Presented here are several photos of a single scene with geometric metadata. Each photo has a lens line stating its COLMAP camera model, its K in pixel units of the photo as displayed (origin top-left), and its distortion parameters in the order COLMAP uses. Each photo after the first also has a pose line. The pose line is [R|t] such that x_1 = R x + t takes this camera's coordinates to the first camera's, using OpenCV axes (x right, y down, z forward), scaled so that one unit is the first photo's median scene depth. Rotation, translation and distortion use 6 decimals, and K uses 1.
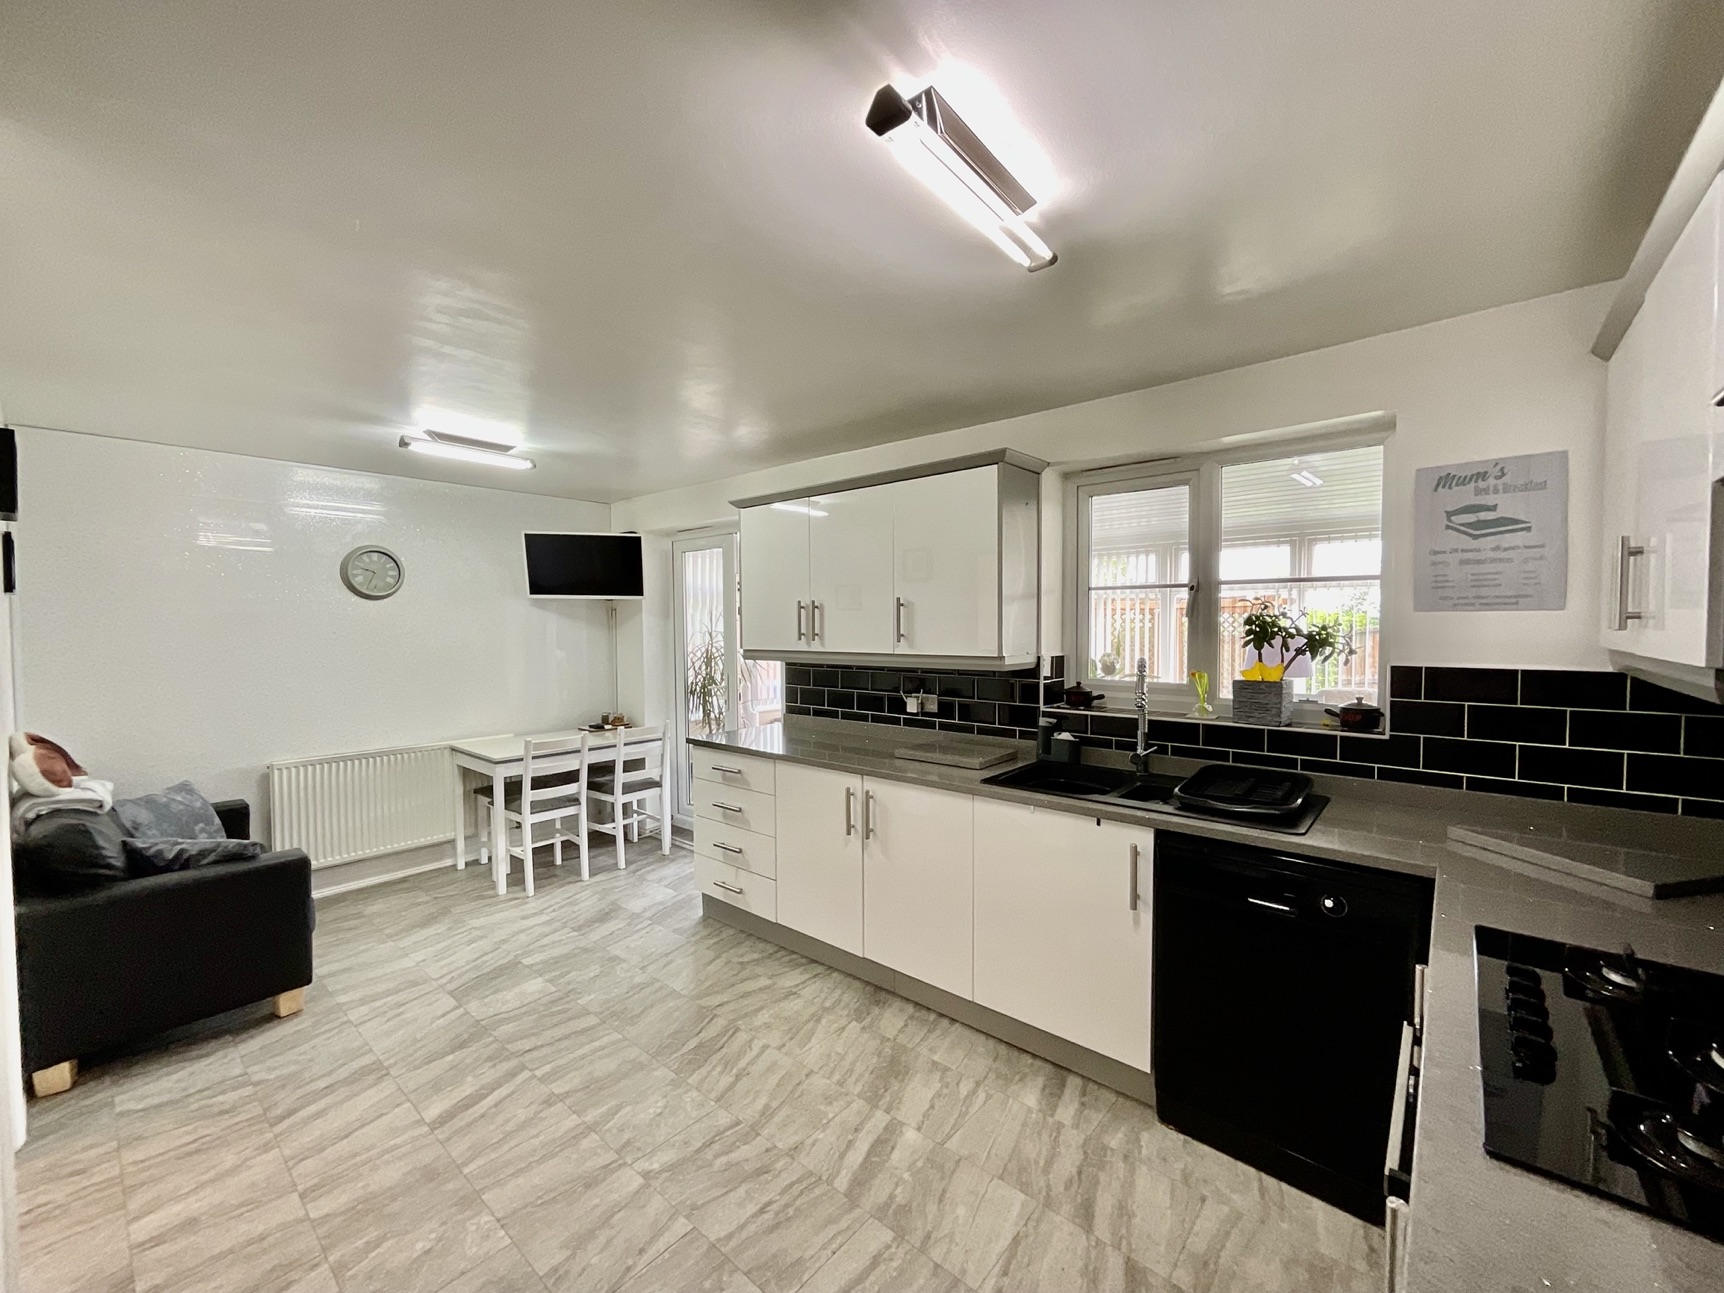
lens RADIAL K [[691.0, 0, 862.0], [0, 691.0, 646.5], [0, 0, 1]] dist [-0.010421, 0.000782]
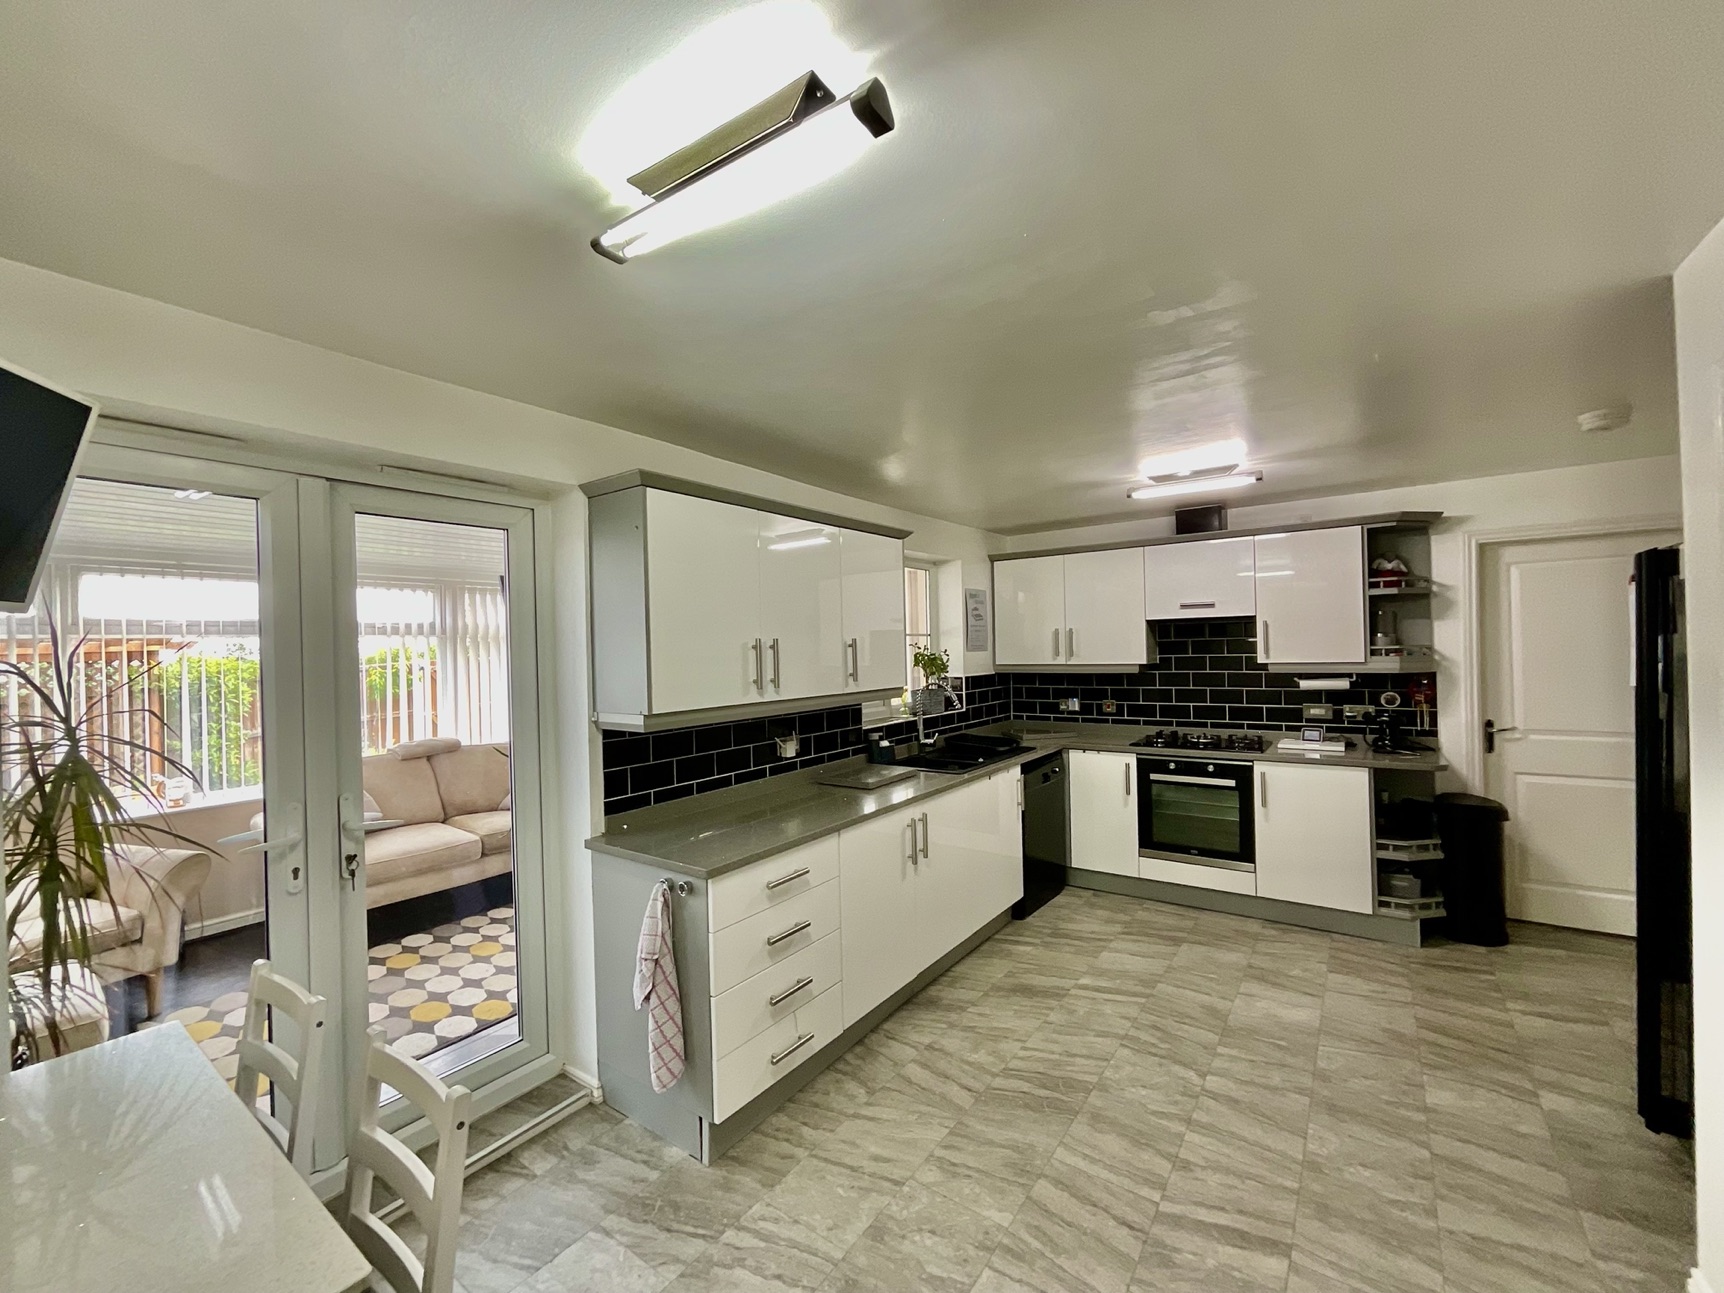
lens RADIAL K [[685.6, 0, 862.0], [0, 685.6, 646.5], [0, 0, 1]] dist [-0.000593, -0.007478]
pose [[-0.074845, 0.012371, 0.997118, -1.313166], [0.059419, 0.998202, -0.007925, -0.066257], [-0.995423, 0.058655, -0.075446, 1.412713]]
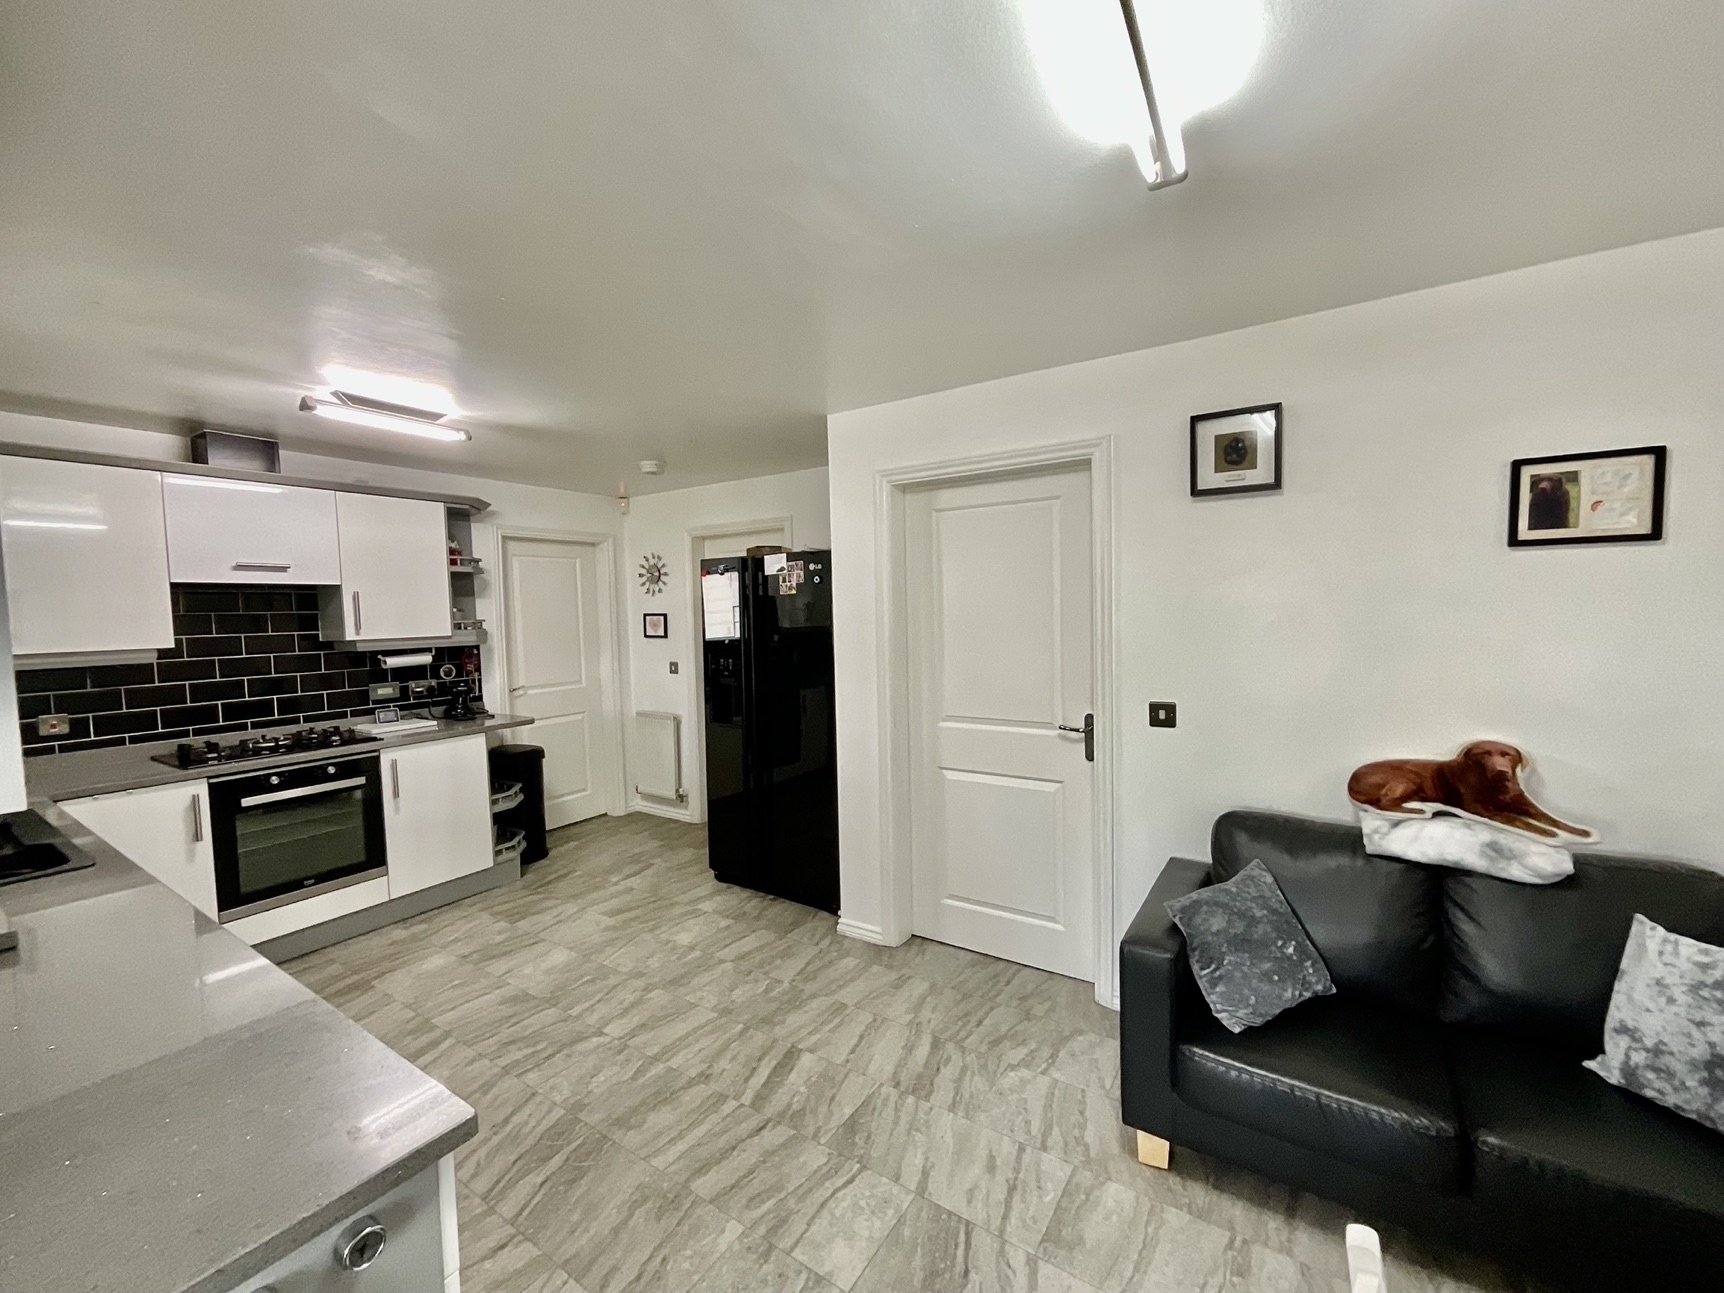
lens RADIAL K [[691.0, 0, 862.0], [0, 691.0, 646.5], [0, 0, 1]] dist [-0.010421, 0.000782]
pose [[-0.991674, 0.035652, -0.123743, -0.563316], [0.024796, 0.995795, 0.088188, -0.069703], [0.126367, 0.084385, -0.988388, 1.926900]]
